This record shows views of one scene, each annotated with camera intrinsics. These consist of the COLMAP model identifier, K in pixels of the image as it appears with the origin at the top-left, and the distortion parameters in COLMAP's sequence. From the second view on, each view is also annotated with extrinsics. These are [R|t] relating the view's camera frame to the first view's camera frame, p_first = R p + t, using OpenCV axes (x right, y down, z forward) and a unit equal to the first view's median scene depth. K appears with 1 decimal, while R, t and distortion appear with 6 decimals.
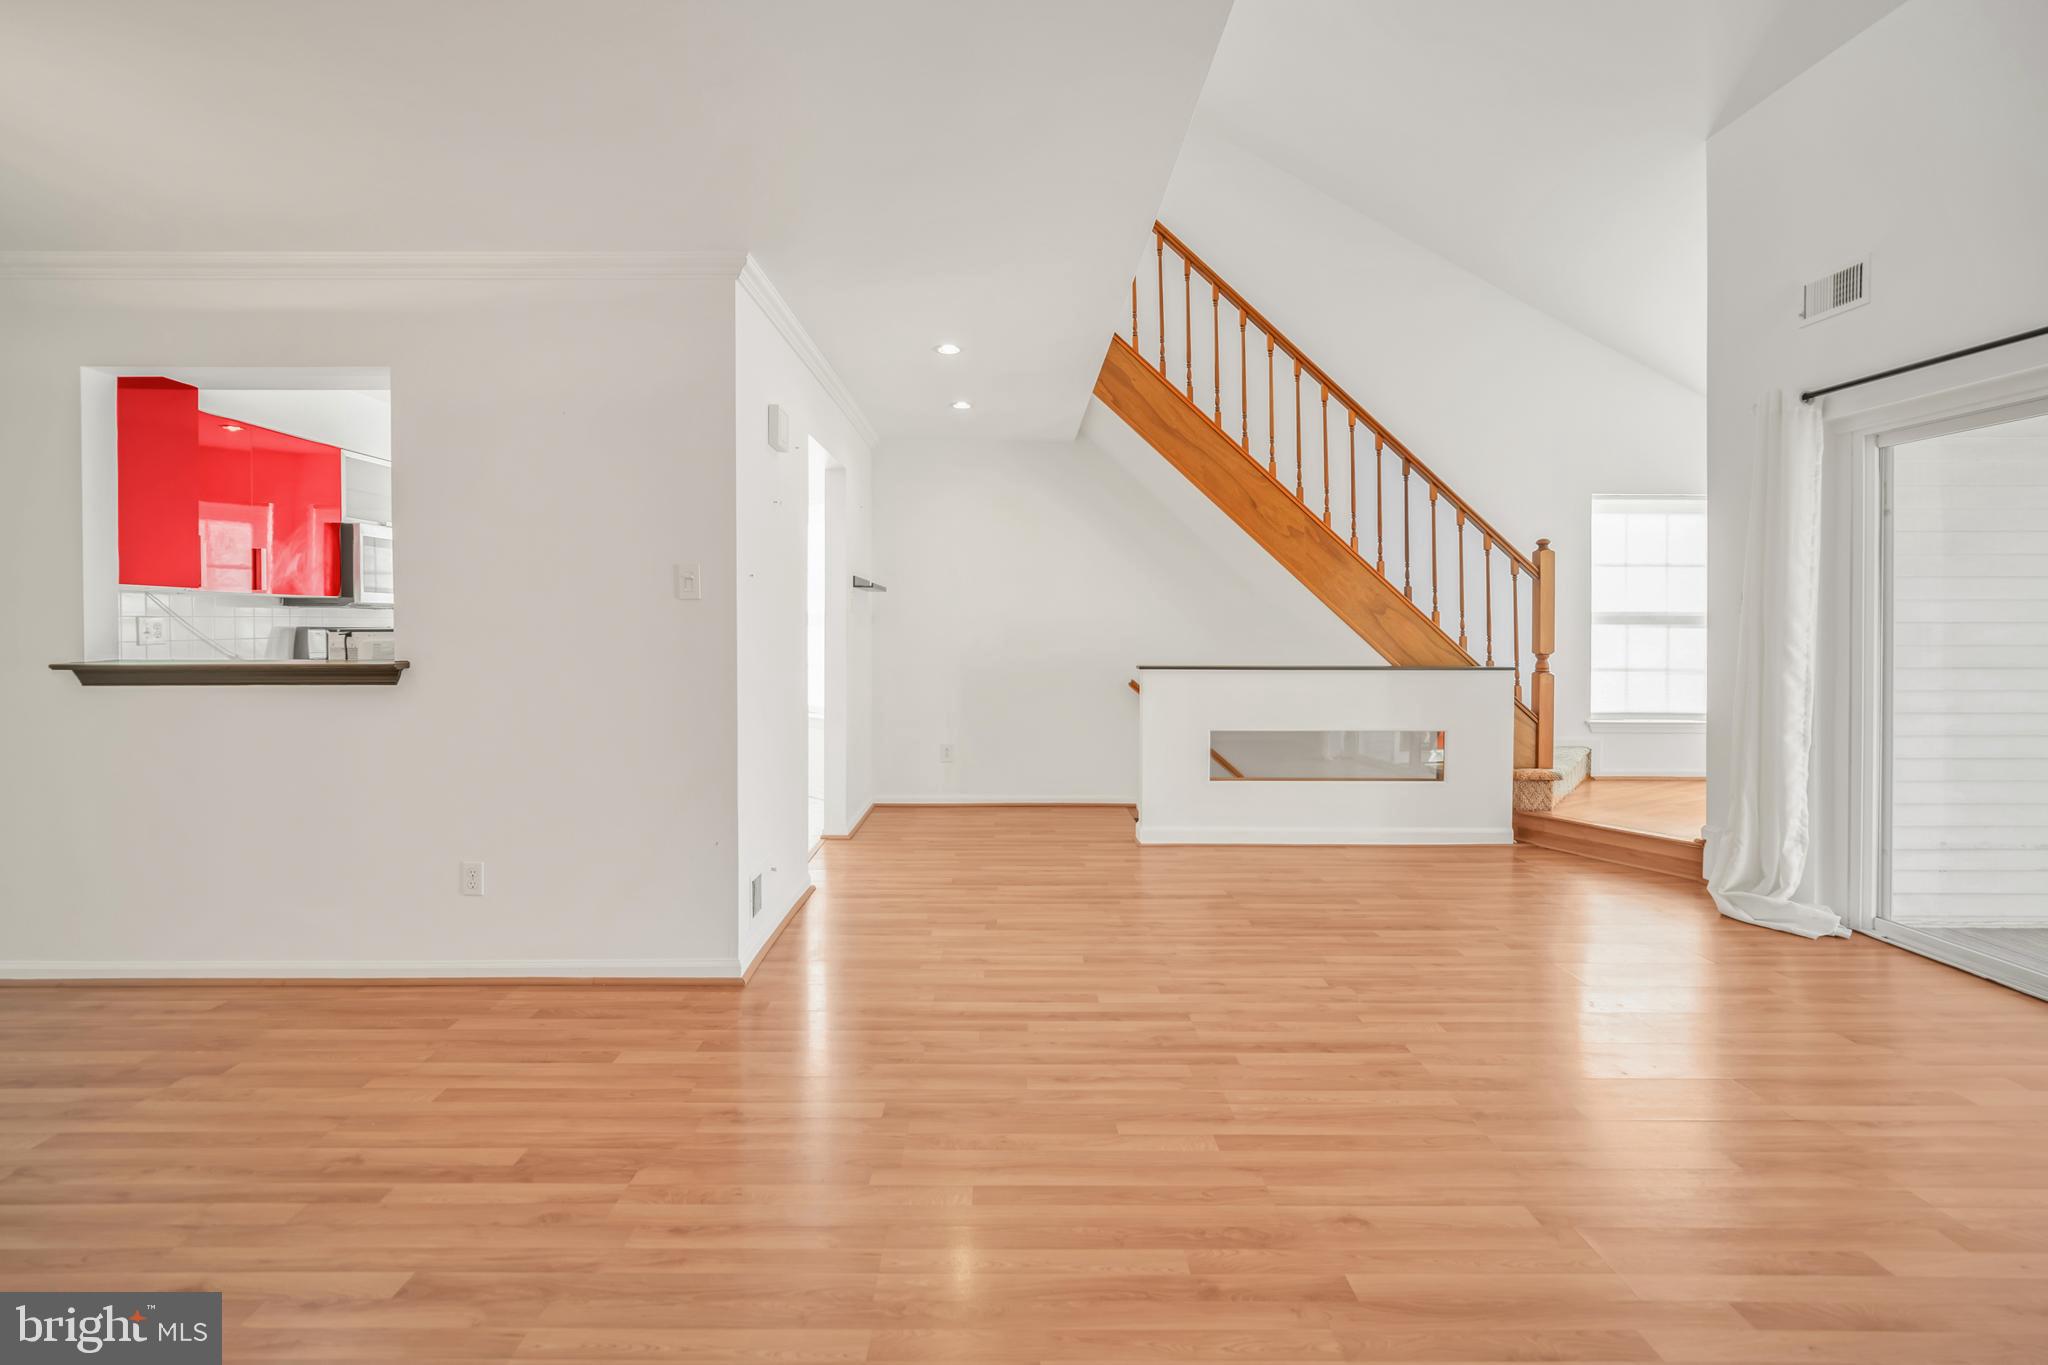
lens RADIAL K [[863.8, 0, 1021.3], [0, 863.8, 629.5], [0, 0, 1]] dist [0.001572, -0.000507]
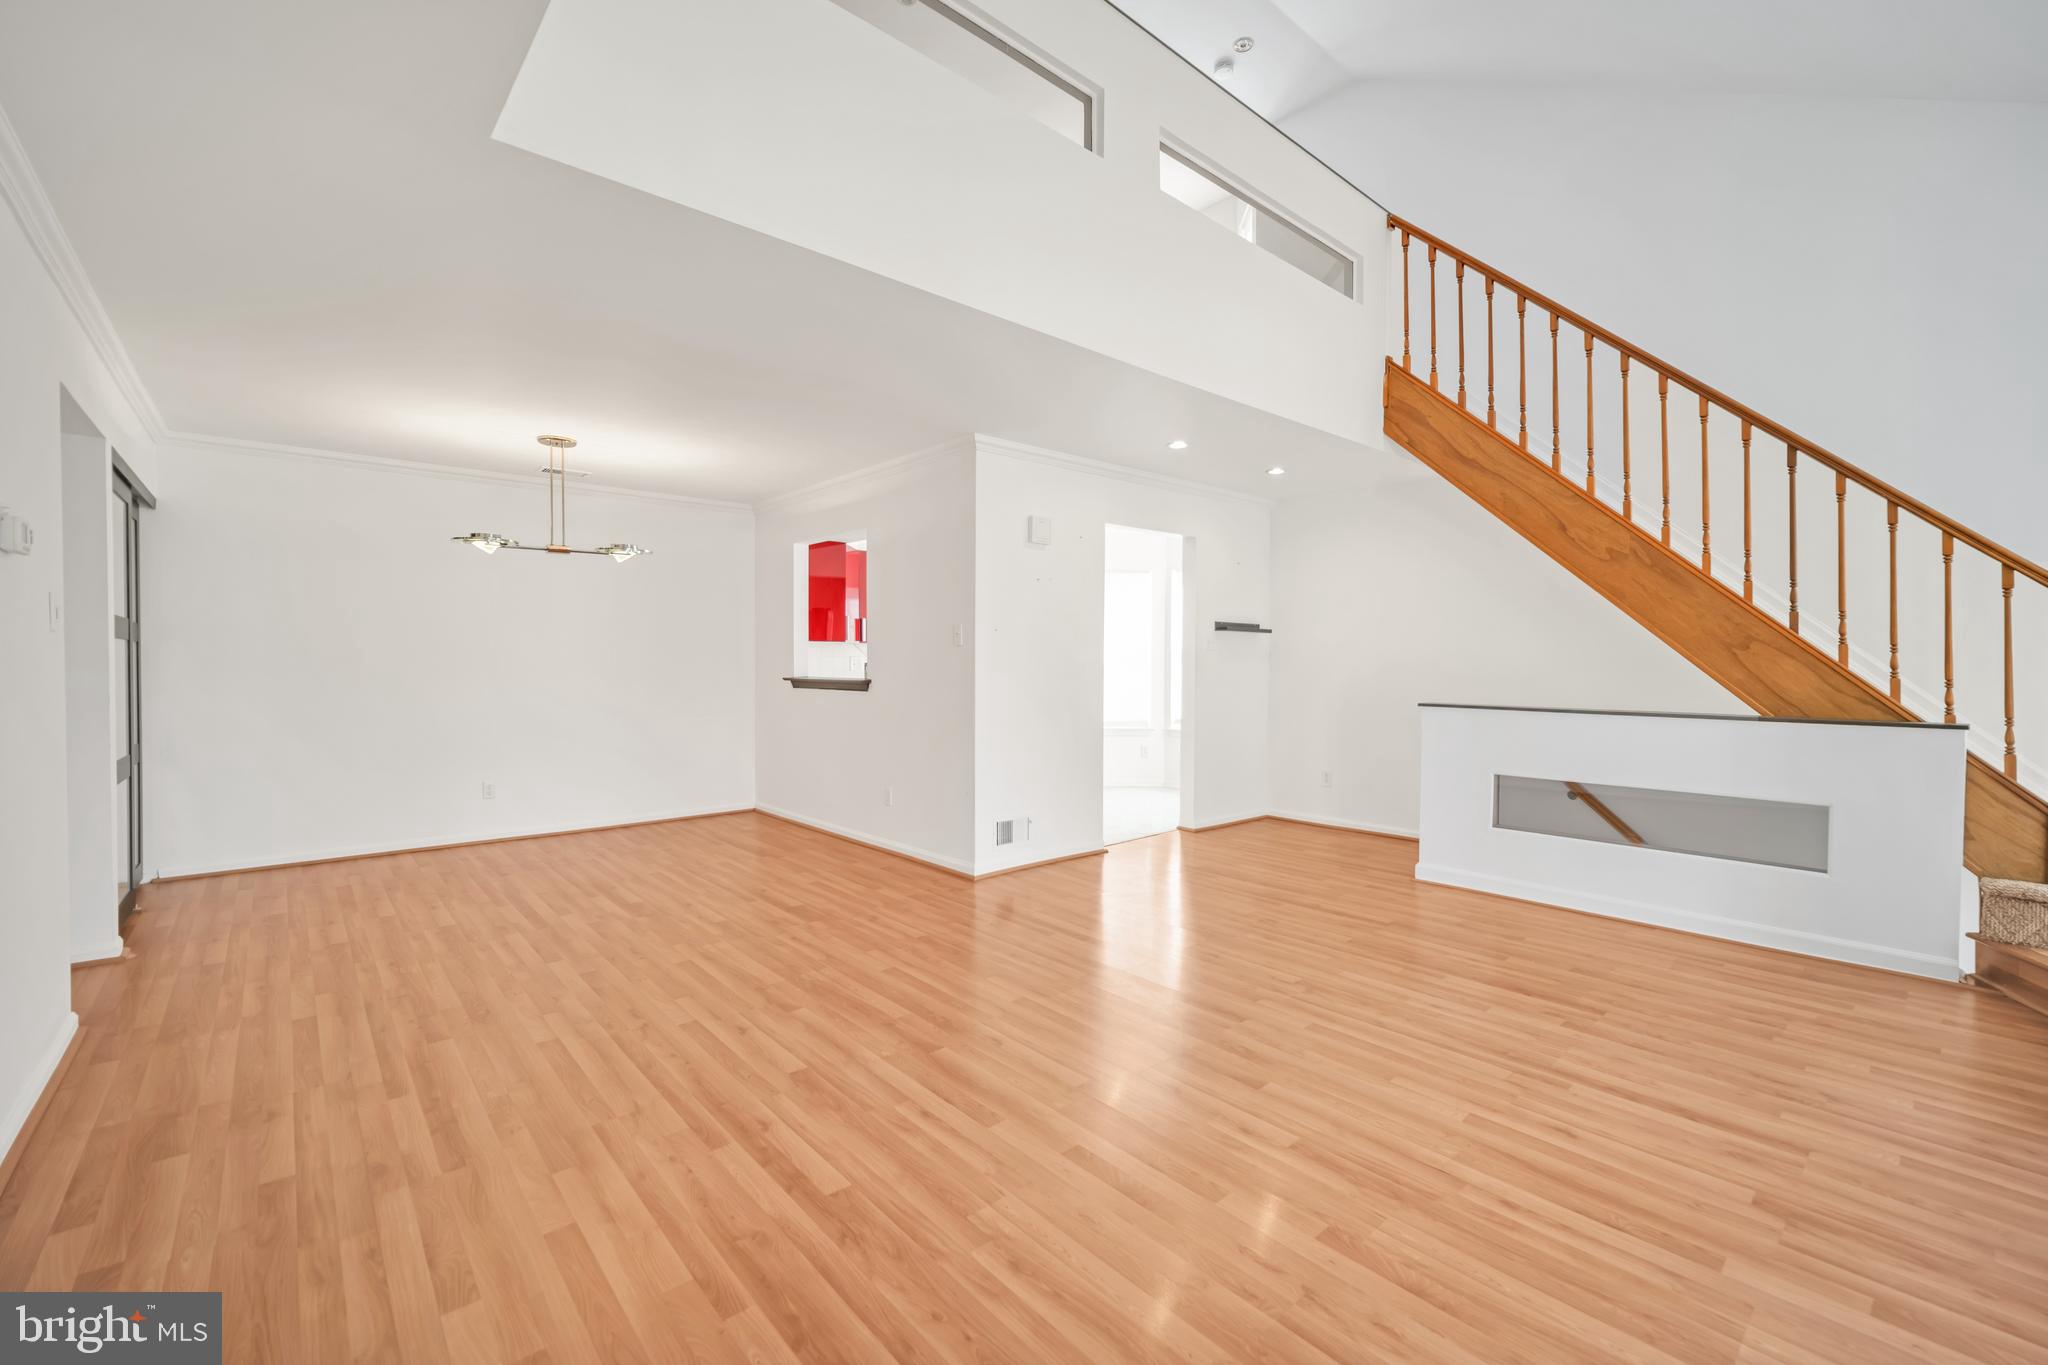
lens RADIAL K [[863.8, 0, 1054.2], [0, 863.8, 661.1], [0, 0, 1]] dist [0.001572, -0.000507]
pose [[0.669534, 0.002832, -0.742776, 0.582807], [-0.006851, 0.999974, -0.002362, -0.001120], [0.742750, 0.006670, 0.669536, 0.007970]]
